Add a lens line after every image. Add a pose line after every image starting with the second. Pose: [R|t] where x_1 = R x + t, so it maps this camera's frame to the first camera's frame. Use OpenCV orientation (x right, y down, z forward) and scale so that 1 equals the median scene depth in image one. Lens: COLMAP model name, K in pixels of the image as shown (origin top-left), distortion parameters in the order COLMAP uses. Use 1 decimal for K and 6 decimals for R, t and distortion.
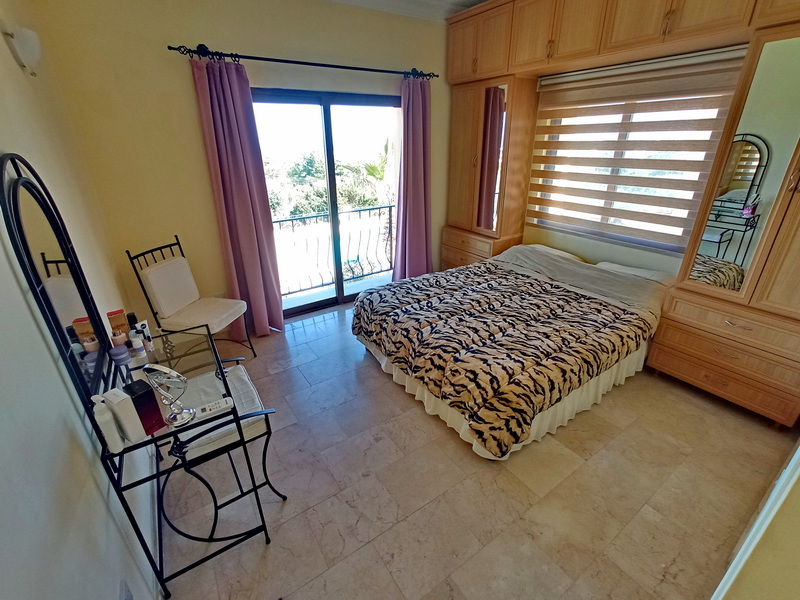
lens RADIAL K [[360.4, 0, 396.4], [0, 360.4, 299.2], [0, 0, 1]] dist [-0.005002, 0.002114]
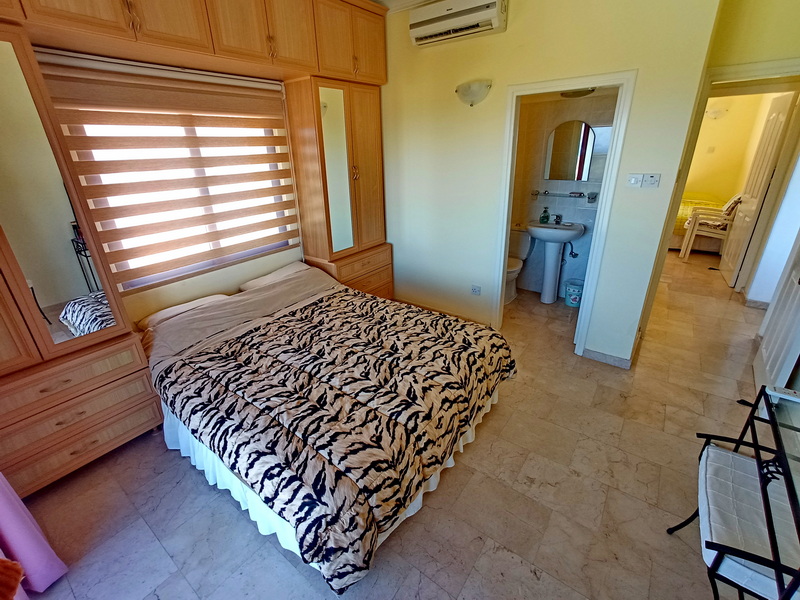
lens RADIAL K [[360.4, 0, 393.9], [0, 360.4, 296.3], [0, 0, 1]] dist [-0.005002, 0.002114]
pose [[-0.326285, -0.350082, 0.878055, -0.441906], [0.413609, 0.782377, 0.465633, -0.406590], [-0.849980, 0.515100, -0.110481, 0.911371]]
